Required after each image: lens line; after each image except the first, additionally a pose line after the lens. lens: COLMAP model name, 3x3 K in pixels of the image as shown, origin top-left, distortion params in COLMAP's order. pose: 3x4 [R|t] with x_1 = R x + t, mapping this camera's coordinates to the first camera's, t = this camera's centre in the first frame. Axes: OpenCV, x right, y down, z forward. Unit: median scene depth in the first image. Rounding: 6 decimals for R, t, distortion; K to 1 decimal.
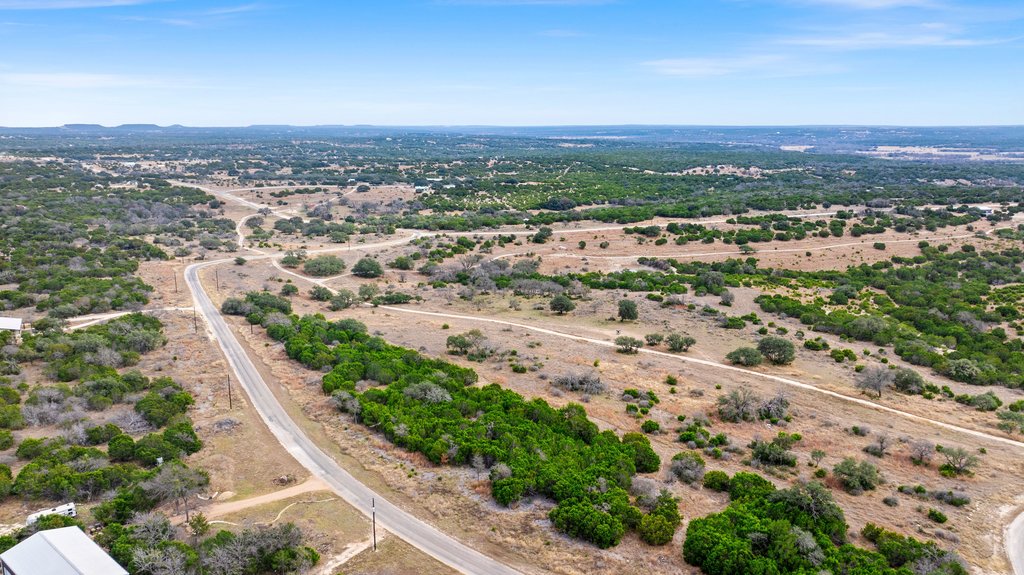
lens RADIAL K [[725.9, 0, 515.6], [0, 725.9, 286.9], [0, 0, 1]] dist [-0.021220, 0.013559]
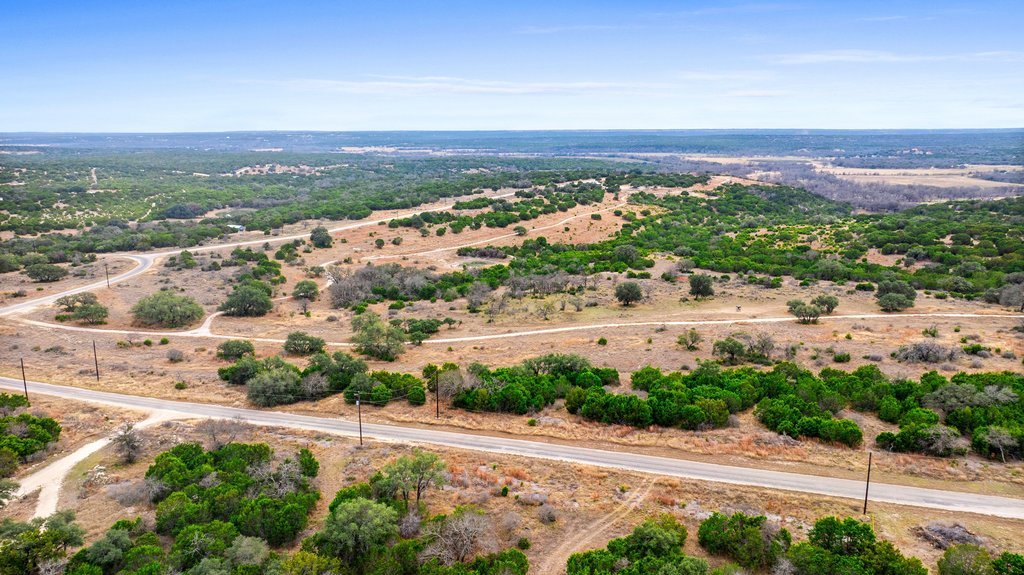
lens RADIAL K [[725.9, 0, 514.0], [0, 725.9, 289.7], [0, 0, 1]] dist [-0.021220, 0.013559]
pose [[0.729698, -0.149106, 0.667314, -0.326780], [0.153008, 0.986793, 0.053179, -0.024505], [-0.666430, 0.063300, 0.742875, 0.269282]]
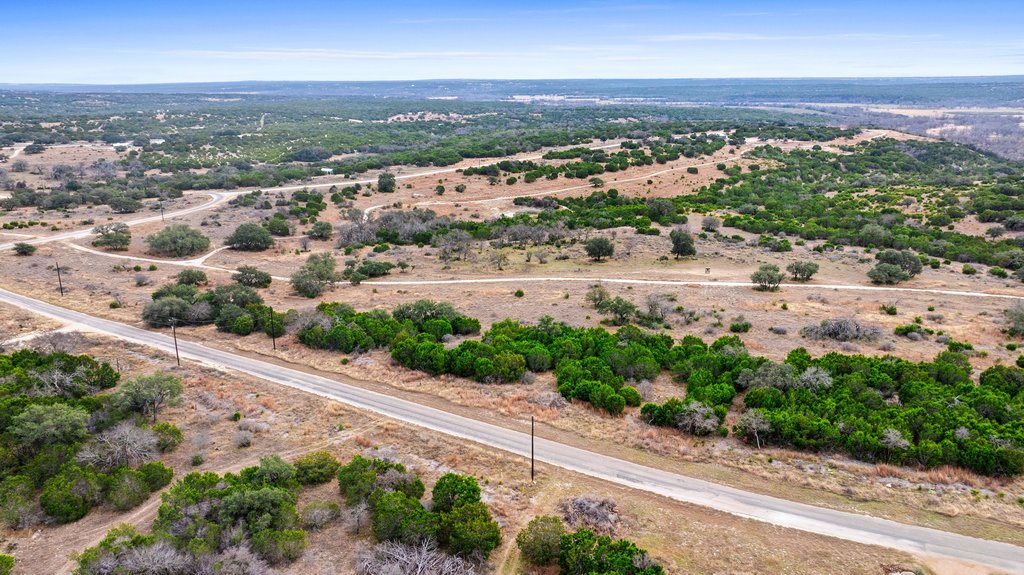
lens RADIAL K [[725.9, 0, 513.5], [0, 725.9, 287.1], [0, 0, 1]] dist [-0.021220, 0.013559]
pose [[0.875621, -0.138396, 0.462746, -0.223927], [0.111961, 0.990133, 0.084268, -0.006588], [-0.469843, -0.021978, 0.882476, 0.191057]]
